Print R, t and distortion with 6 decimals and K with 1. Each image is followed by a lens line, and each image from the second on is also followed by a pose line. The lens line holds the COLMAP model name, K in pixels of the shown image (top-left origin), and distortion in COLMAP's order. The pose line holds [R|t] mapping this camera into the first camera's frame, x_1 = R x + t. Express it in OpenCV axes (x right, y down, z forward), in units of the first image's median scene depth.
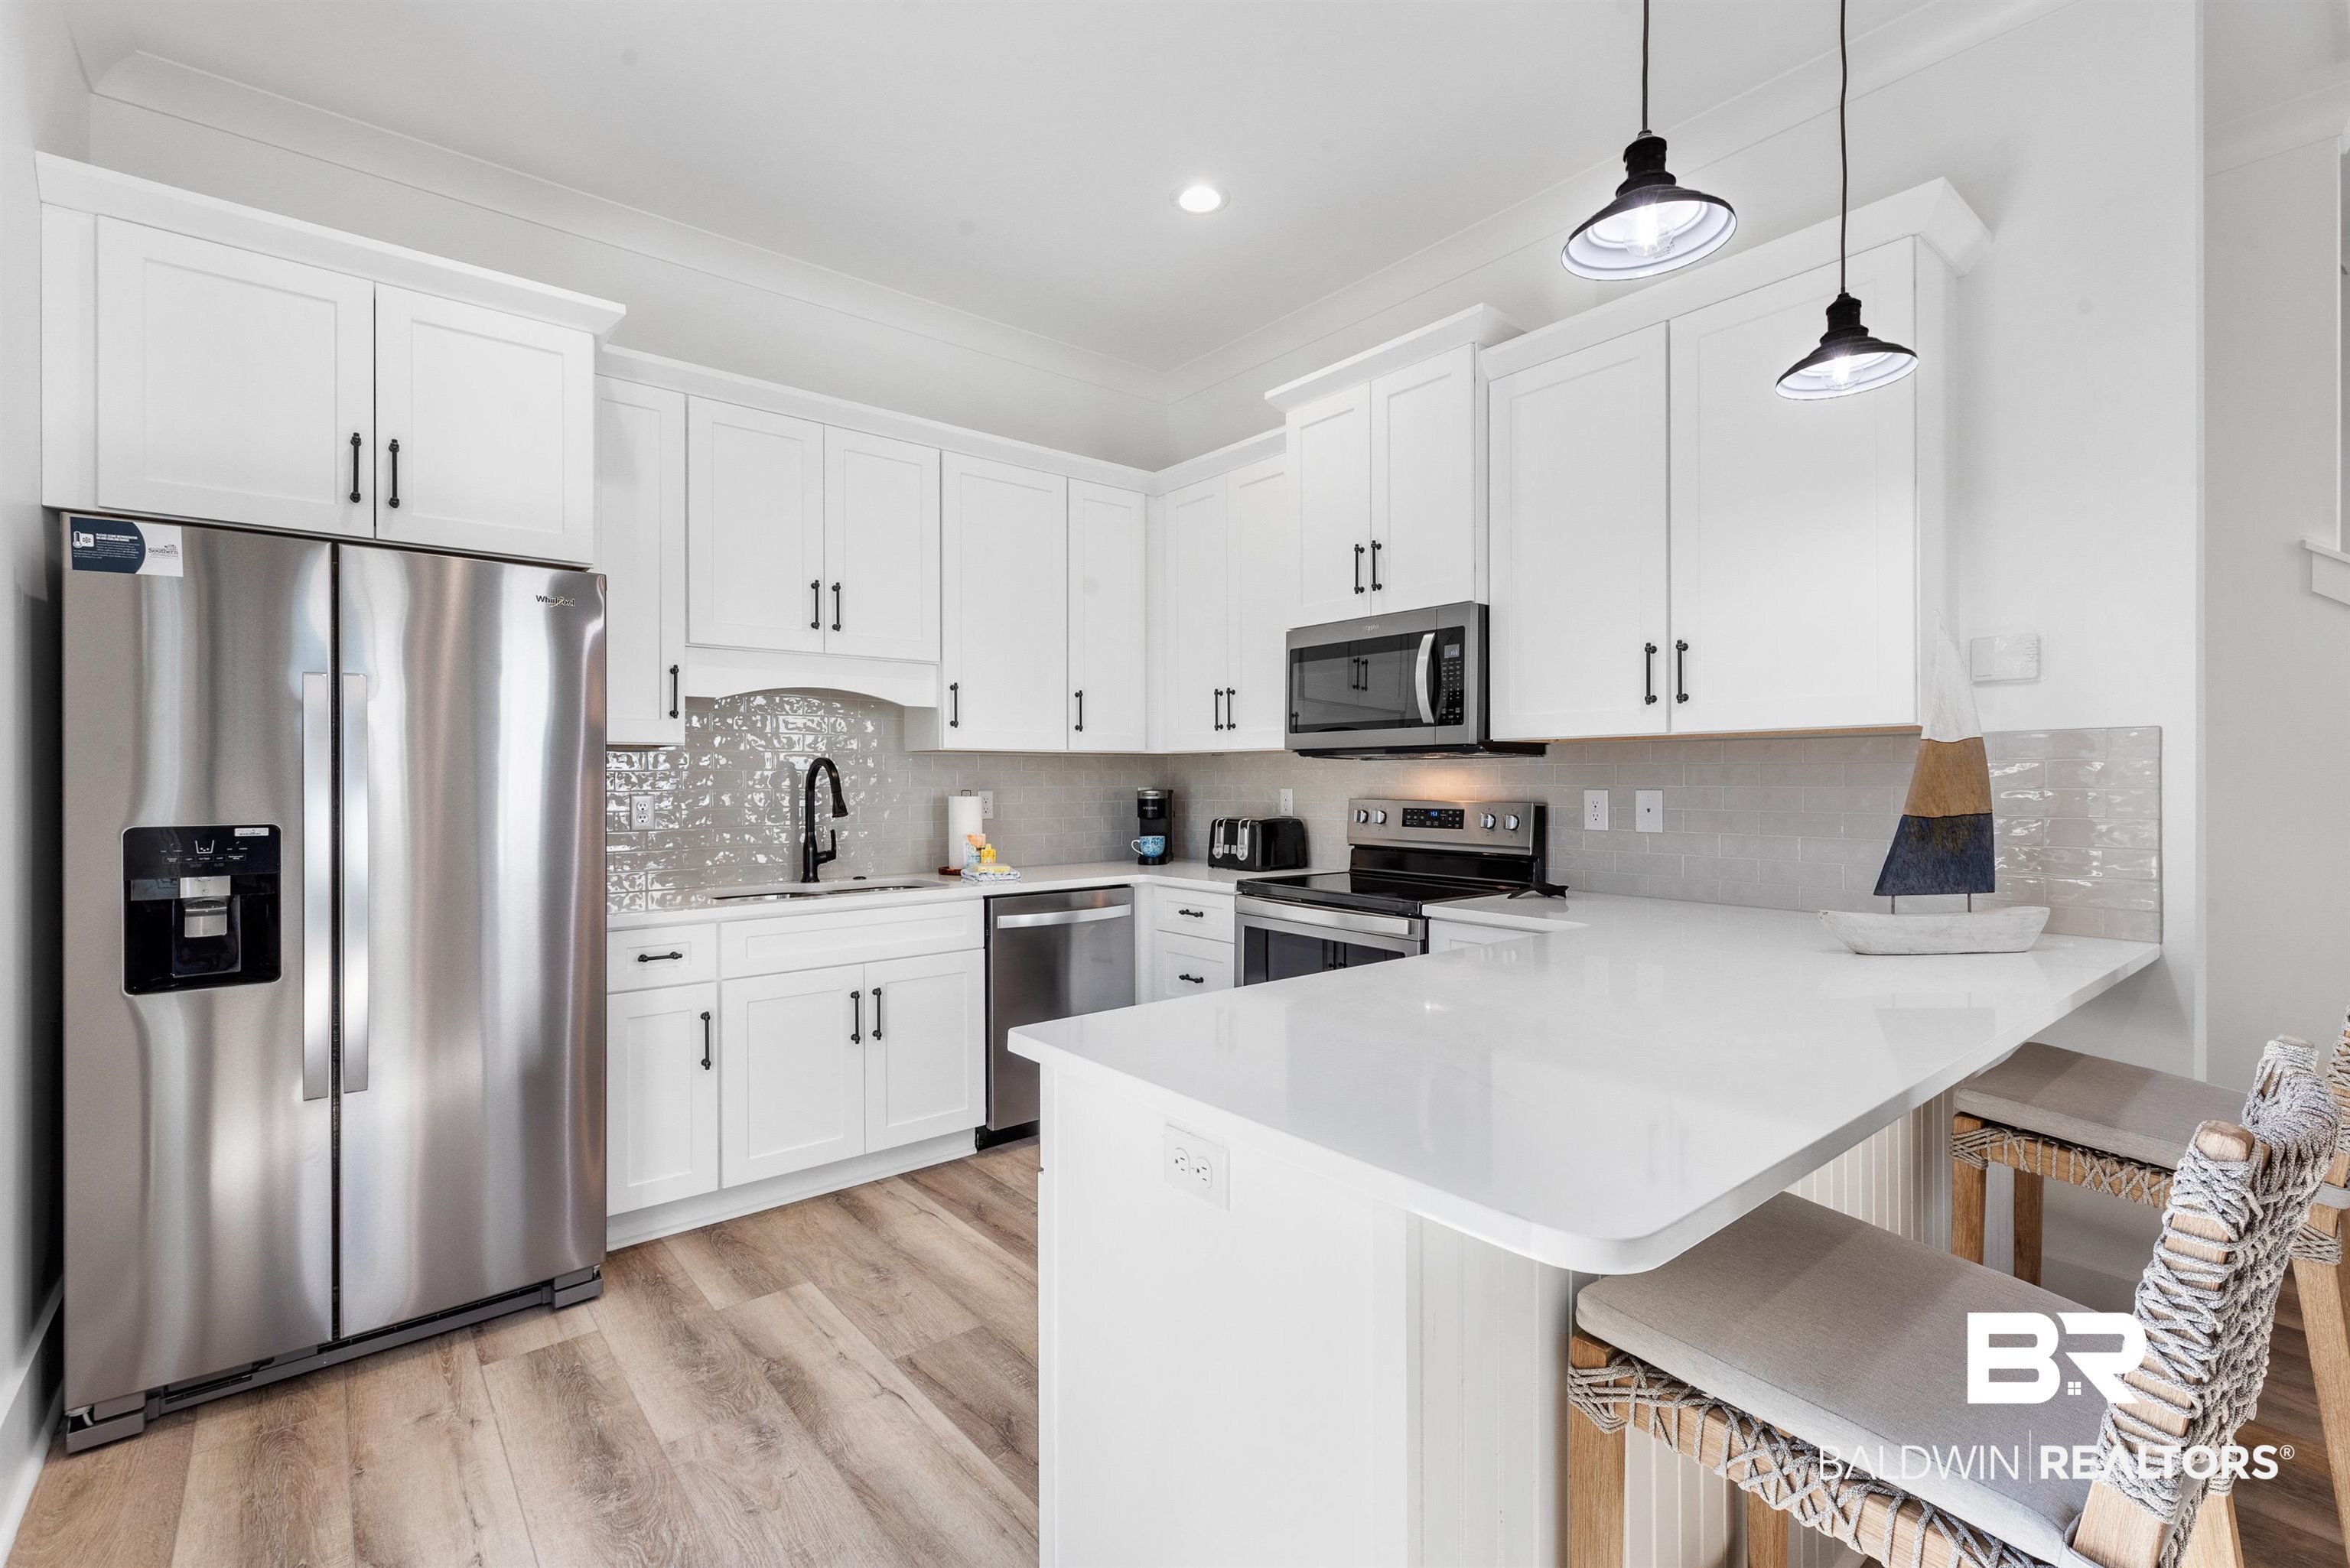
lens RADIAL K [[1051.2, 0, 1187.7], [0, 1051.2, 780.0], [0, 0, 1]] dist [0.007341, -0.001062]
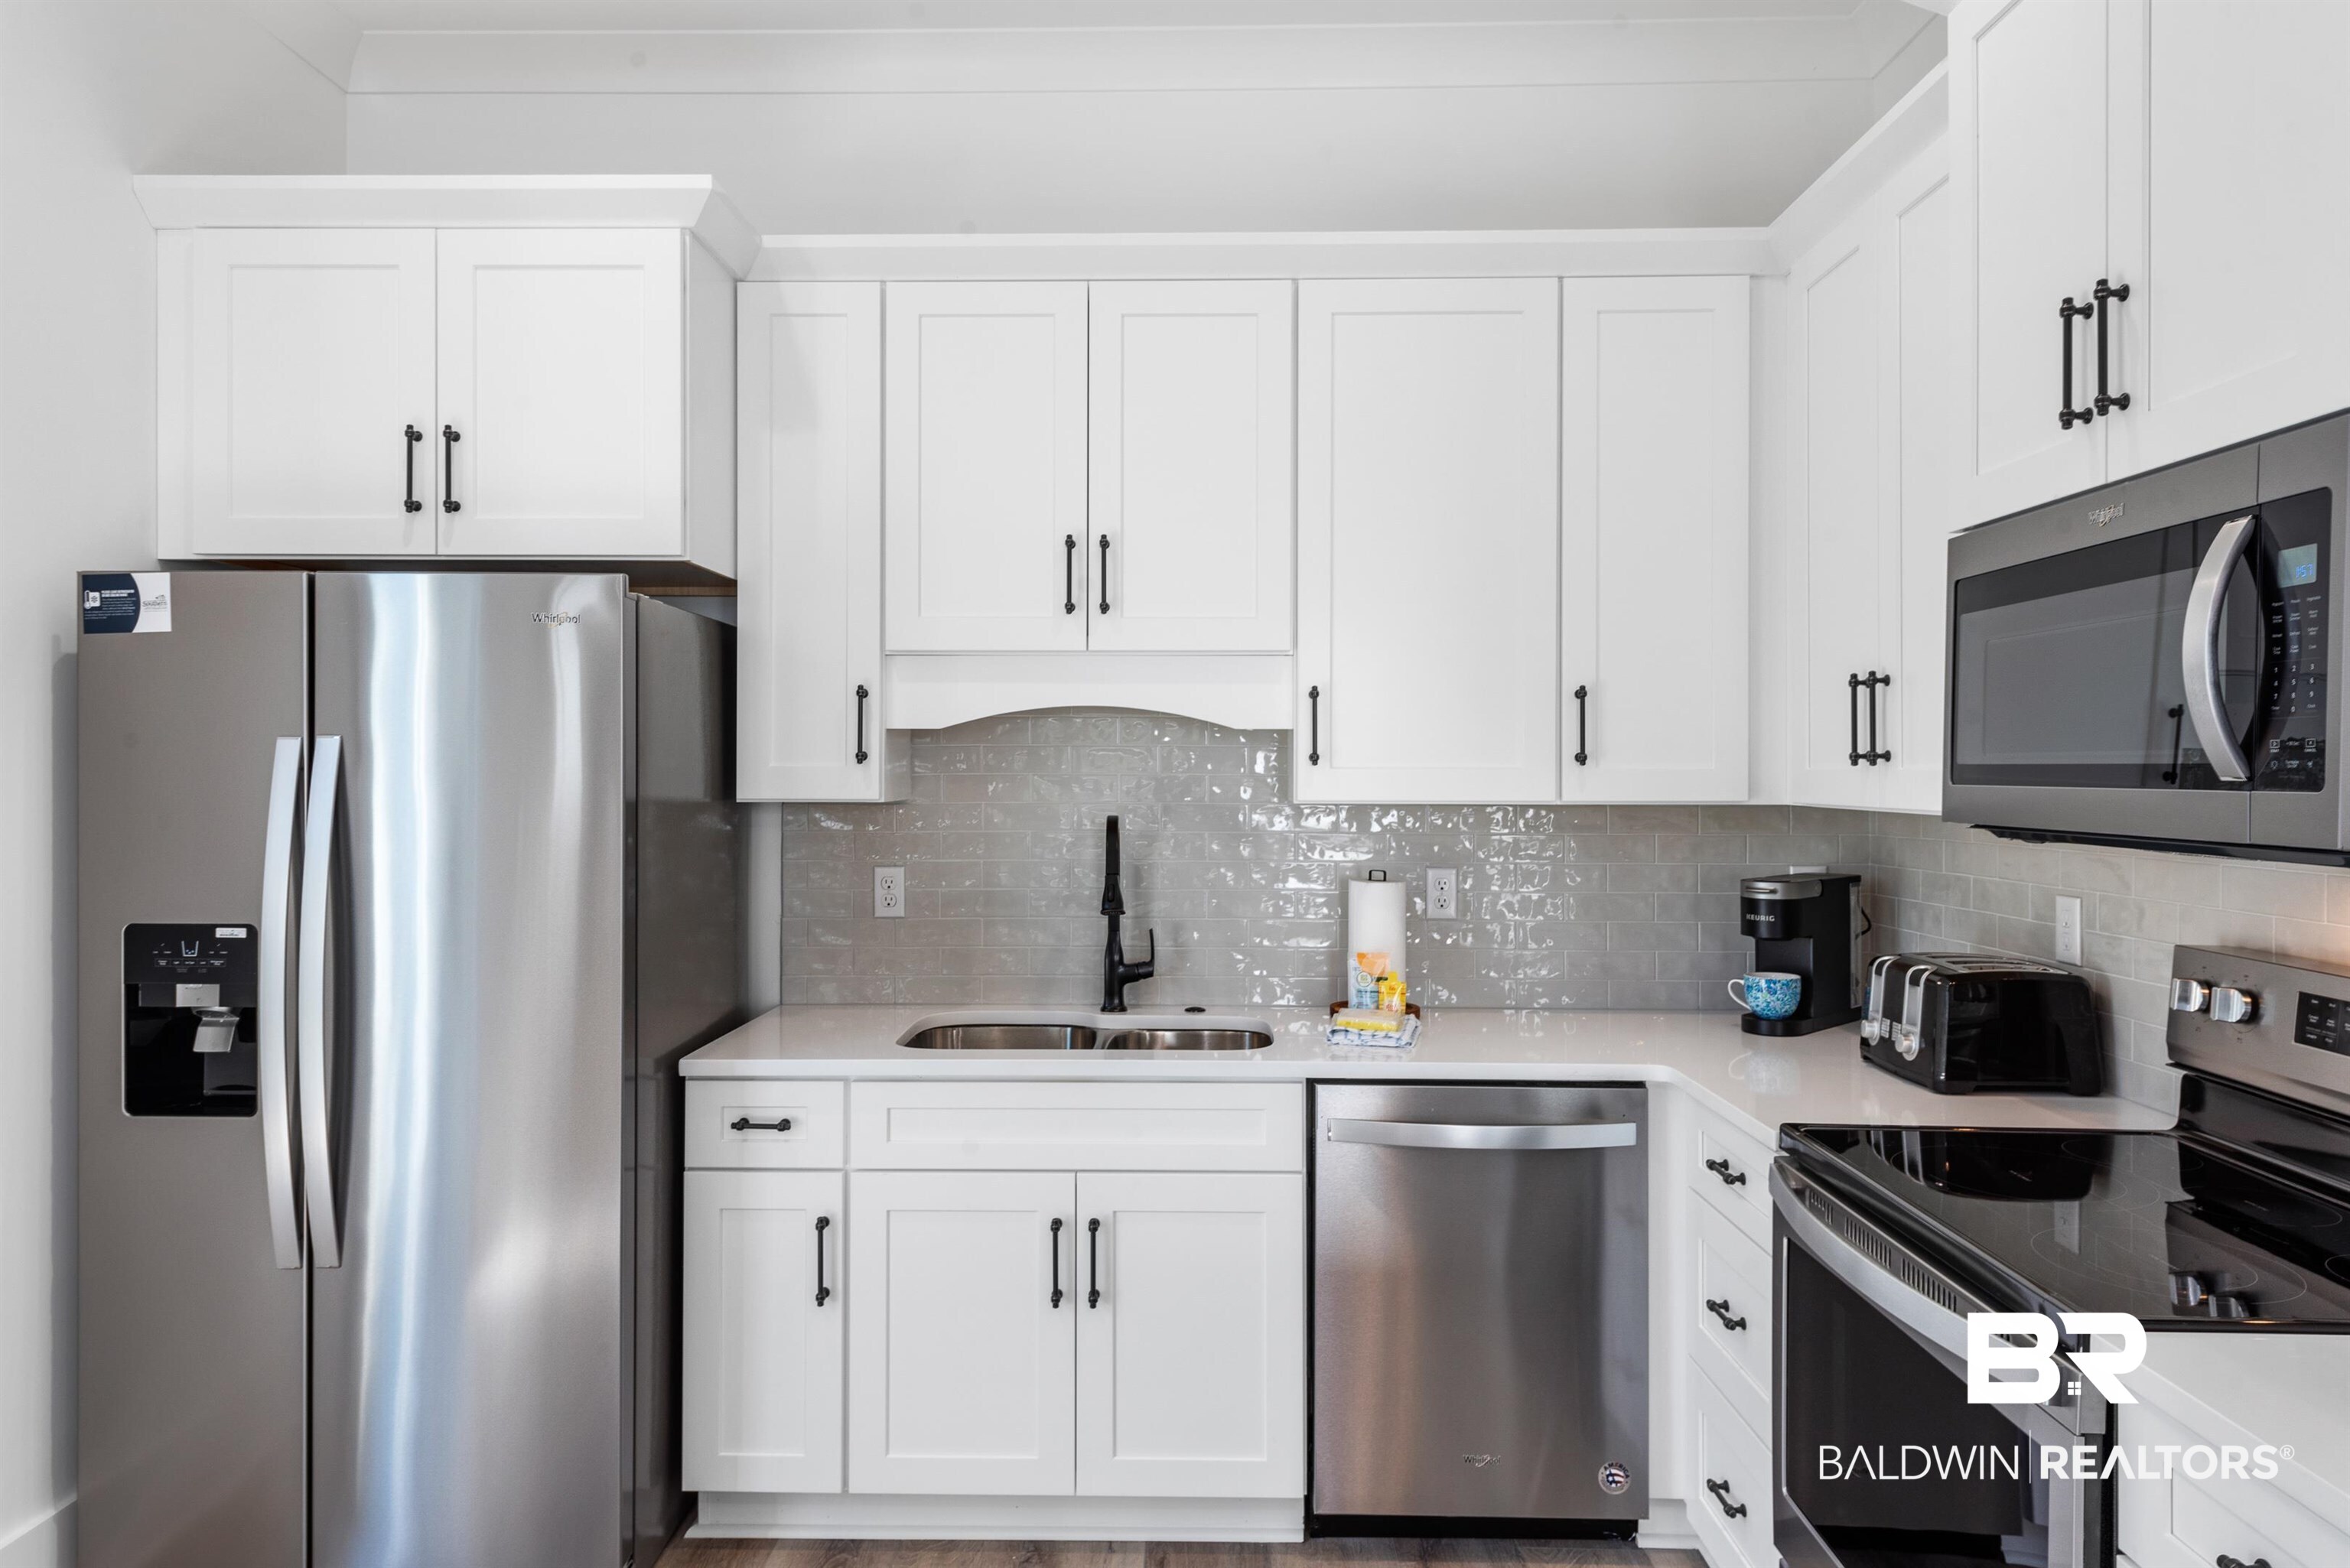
lens RADIAL K [[1492.9, 0, 1167.3], [0, 1492.9, 764.8], [0, 0, 1]] dist [0.018289, -0.002997]
pose [[0.750218, 0.002783, -0.661184, 0.291042], [-0.005486, 0.999983, -0.002016, -0.055497], [0.661167, 0.005140, 0.750221, 0.398716]]
